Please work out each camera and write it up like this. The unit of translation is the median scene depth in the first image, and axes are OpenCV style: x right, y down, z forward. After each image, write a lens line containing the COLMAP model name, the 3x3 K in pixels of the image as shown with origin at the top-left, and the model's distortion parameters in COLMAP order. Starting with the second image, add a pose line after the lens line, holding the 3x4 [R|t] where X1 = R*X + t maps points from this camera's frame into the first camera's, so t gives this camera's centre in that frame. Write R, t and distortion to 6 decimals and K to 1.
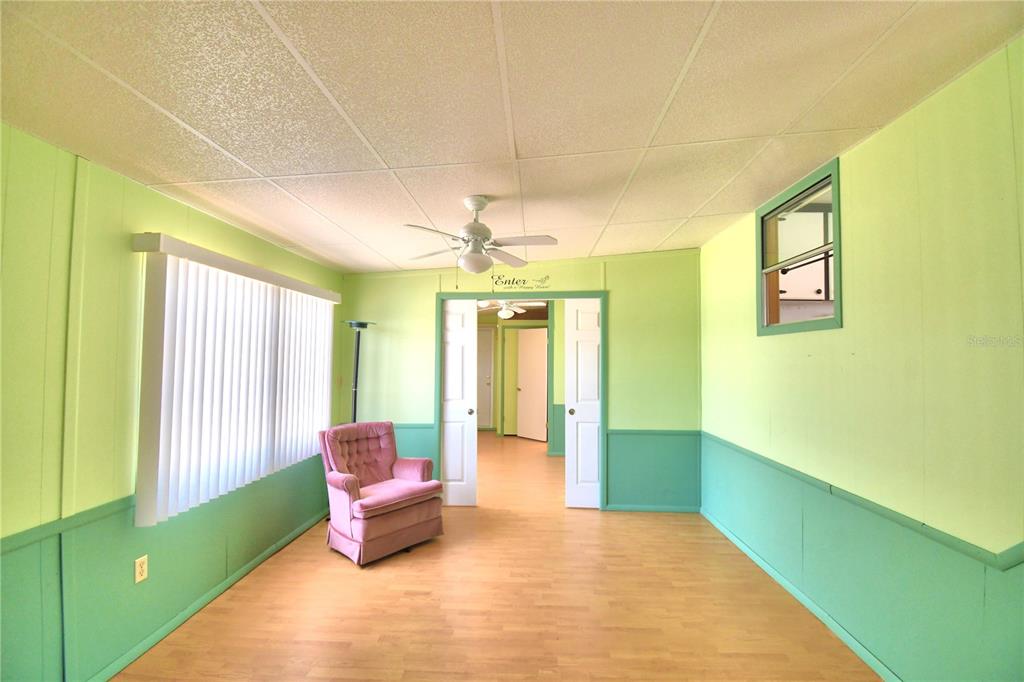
lens RADIAL K [[453.4, 0, 510.2], [0, 453.4, 340.8], [0, 0, 1]] dist [0.024616, -0.028881]
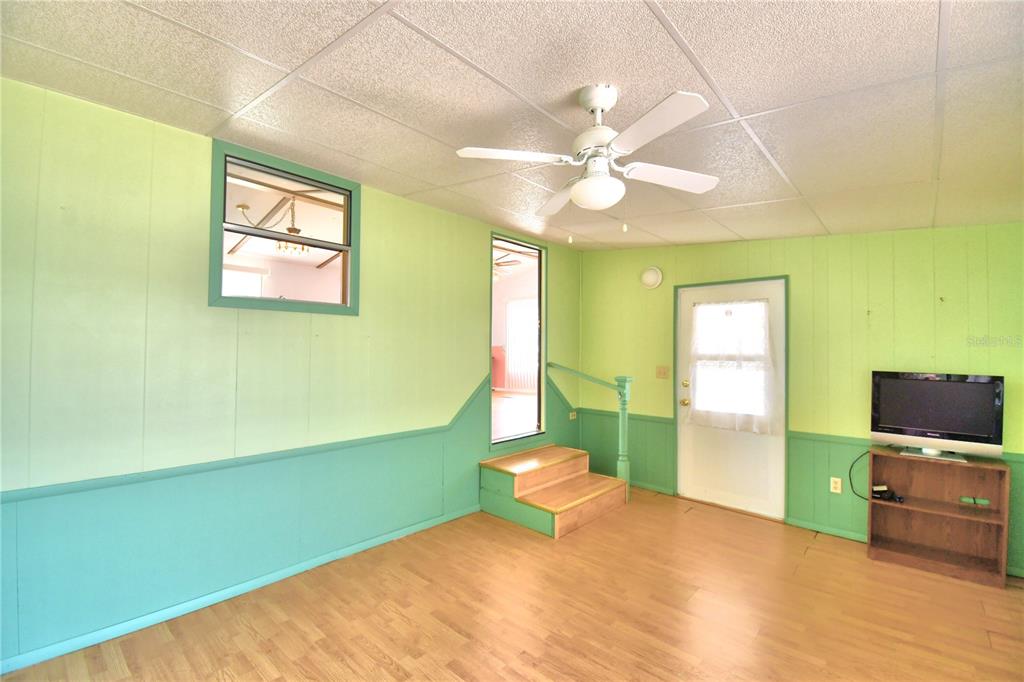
lens RADIAL K [[453.4, 0, 510.2], [0, 453.4, 340.8], [0, 0, 1]] dist [0.024616, -0.028881]
pose [[-0.776285, -0.009559, 0.630309, -0.455605], [-0.043501, 0.998314, -0.038436, 0.077123], [-0.628879, -0.057256, -0.775392, 1.820362]]
